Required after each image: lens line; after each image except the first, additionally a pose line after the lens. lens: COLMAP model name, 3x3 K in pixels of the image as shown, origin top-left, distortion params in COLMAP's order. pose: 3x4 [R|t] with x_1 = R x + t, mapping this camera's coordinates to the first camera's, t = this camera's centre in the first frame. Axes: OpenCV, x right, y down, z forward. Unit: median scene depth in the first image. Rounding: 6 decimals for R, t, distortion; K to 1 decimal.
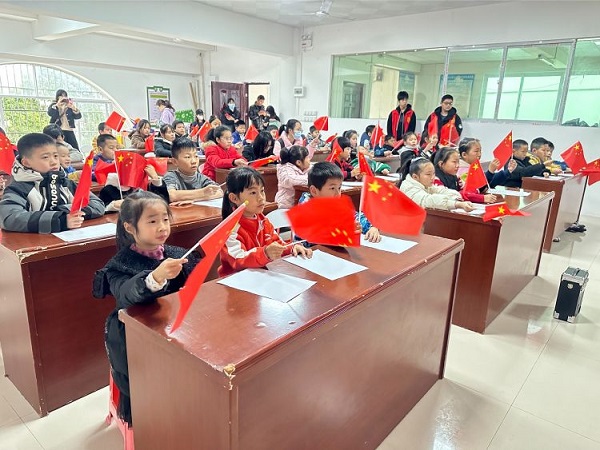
lens RADIAL K [[416.5, 0, 300.4], [0, 416.5, 237.5], [0, 0, 1]] dist [0.042264, -0.081537]
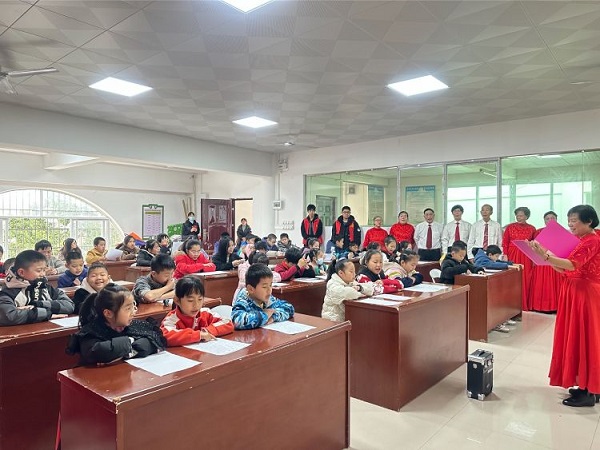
lens RADIAL K [[416.5, 0, 300.4], [0, 416.5, 237.5], [0, 0, 1]] dist [0.042264, -0.081537]
pose [[0.999582, -0.028526, -0.004697, 0.067252], [0.026482, 0.968655, -0.246996, 0.016971], [0.011596, 0.246769, 0.969005, -0.075493]]
